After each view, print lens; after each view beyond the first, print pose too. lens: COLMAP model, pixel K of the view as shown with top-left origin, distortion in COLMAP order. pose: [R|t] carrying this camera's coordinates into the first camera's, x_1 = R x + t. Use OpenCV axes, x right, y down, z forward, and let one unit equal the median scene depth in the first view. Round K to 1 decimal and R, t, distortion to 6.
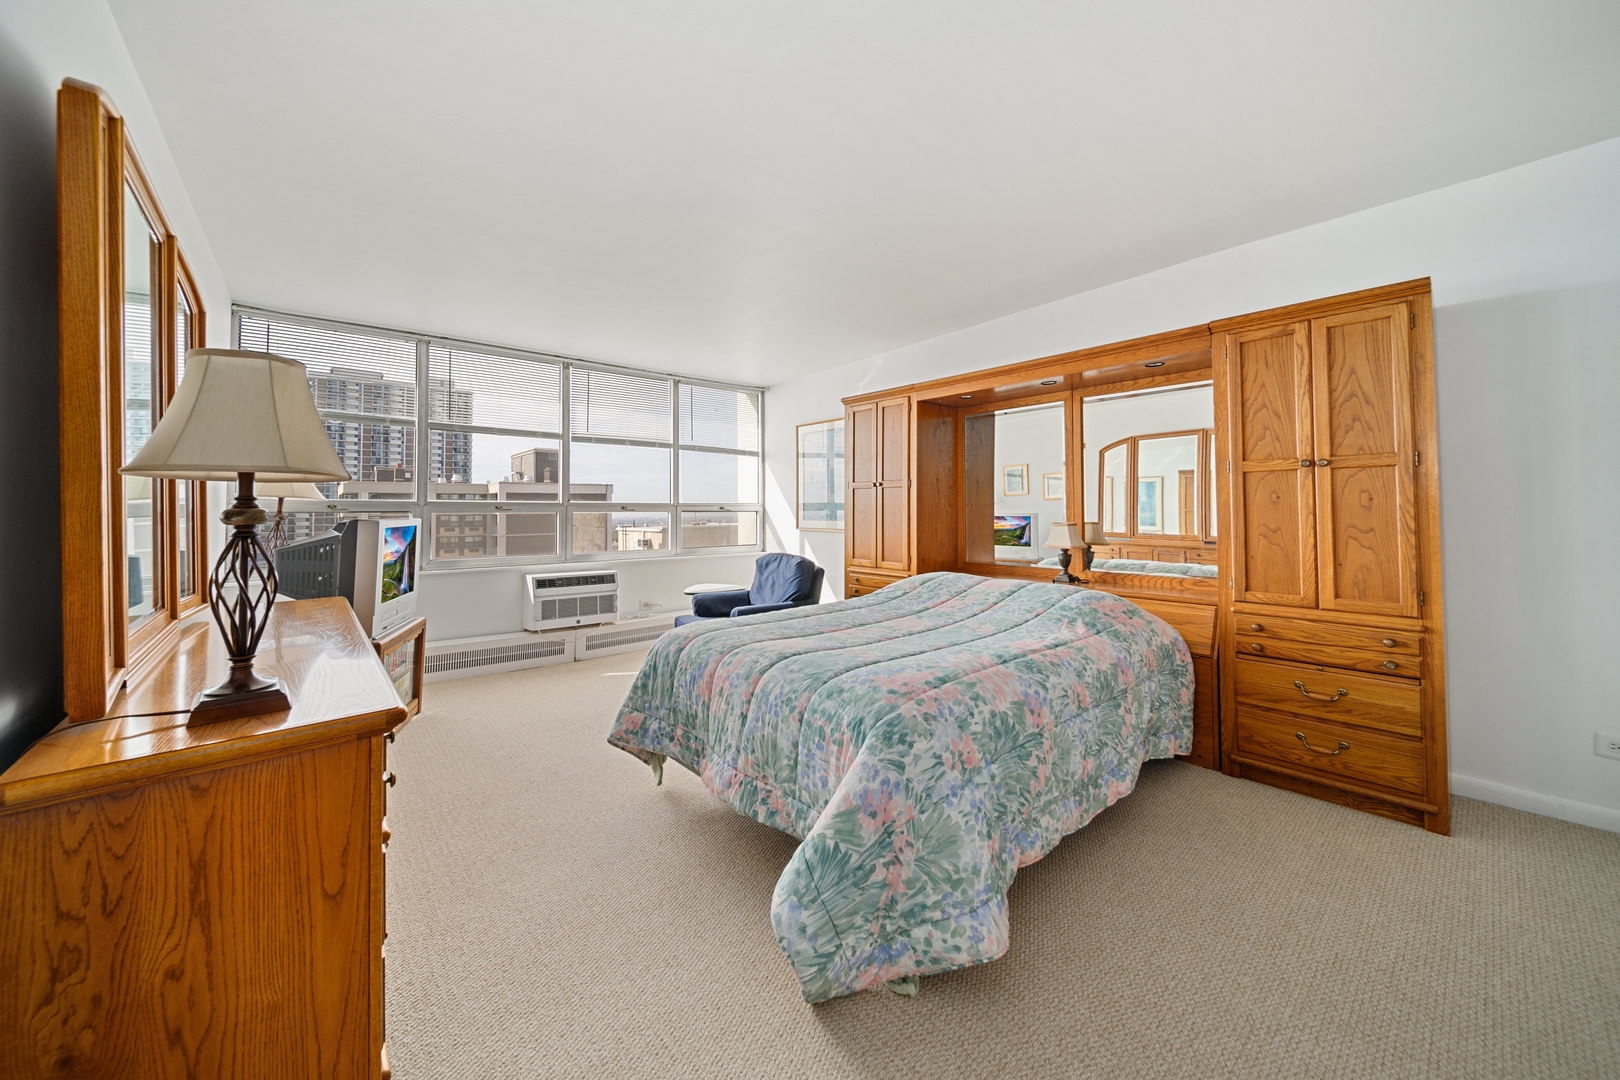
lens RADIAL K [[579.2, 0, 803.2], [0, 579.2, 506.9], [0, 0, 1]] dist [-0.002089, -0.000021]
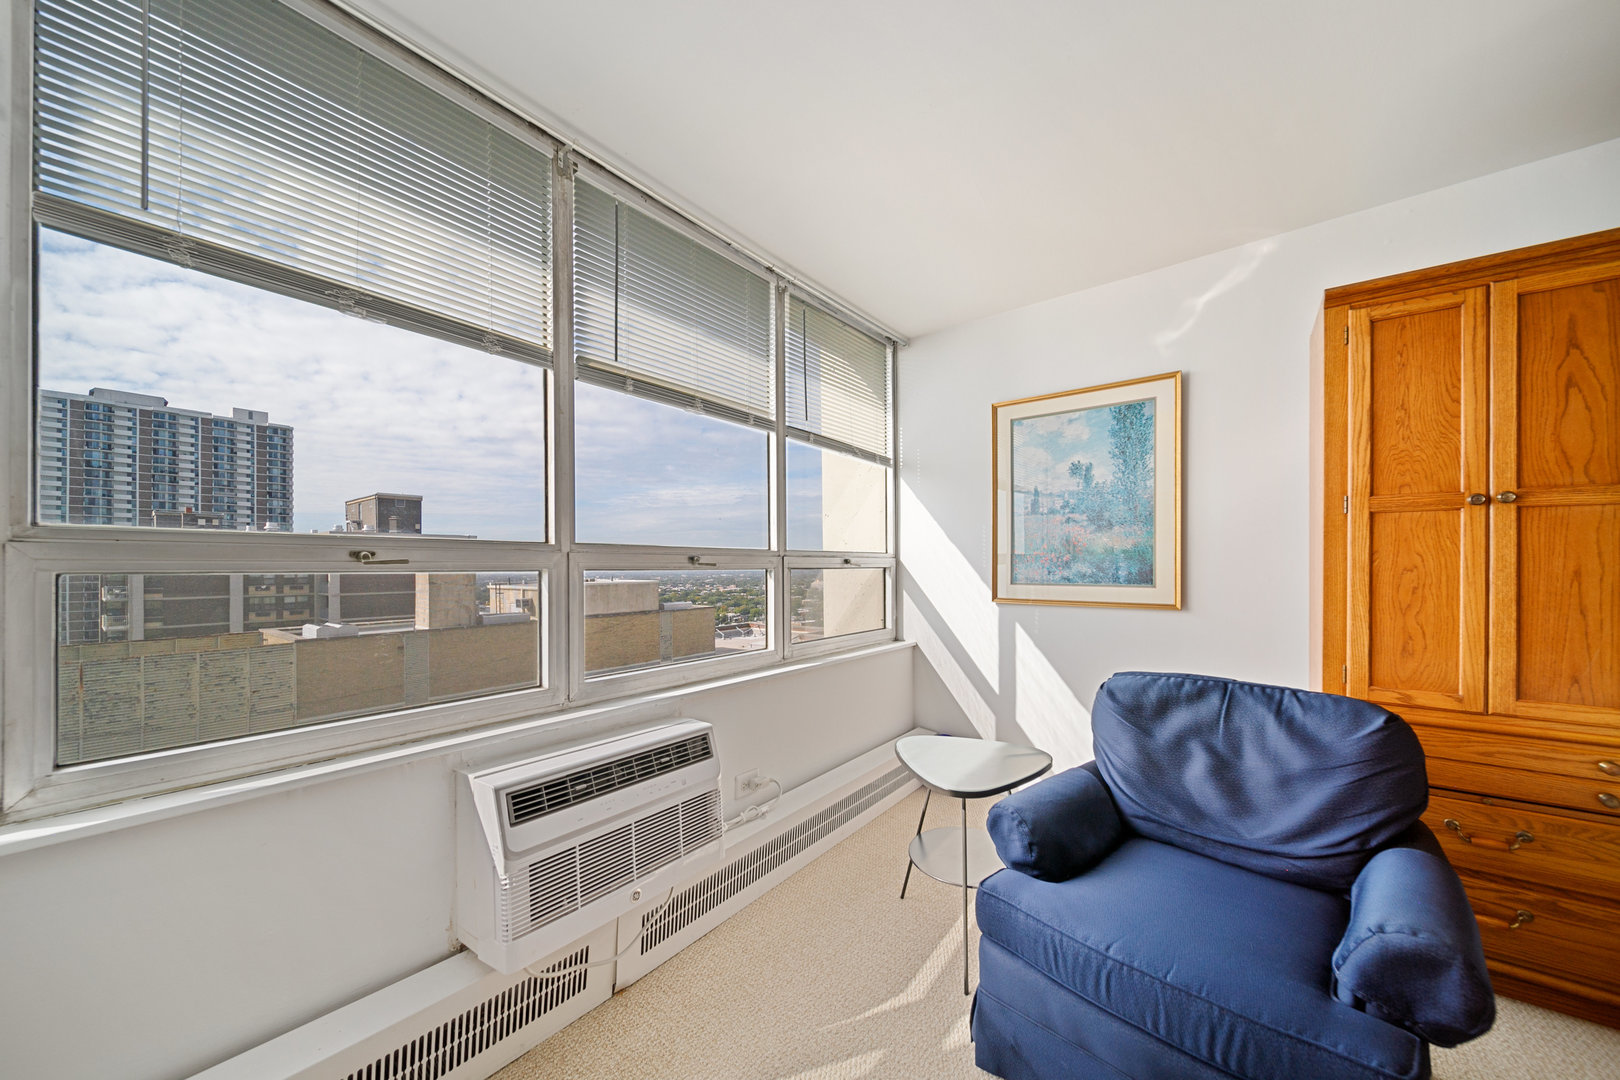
lens RADIAL K [[591.3, 0, 806.0], [0, 591.3, 564.9], [0, 0, 1]] dist [-0.001716, -0.000340]
pose [[0.981060, -0.006494, 0.193593, -0.260241], [0.004512, 0.999933, 0.010679, 0.000389], [-0.193650, -0.009603, 0.981024, 0.469128]]
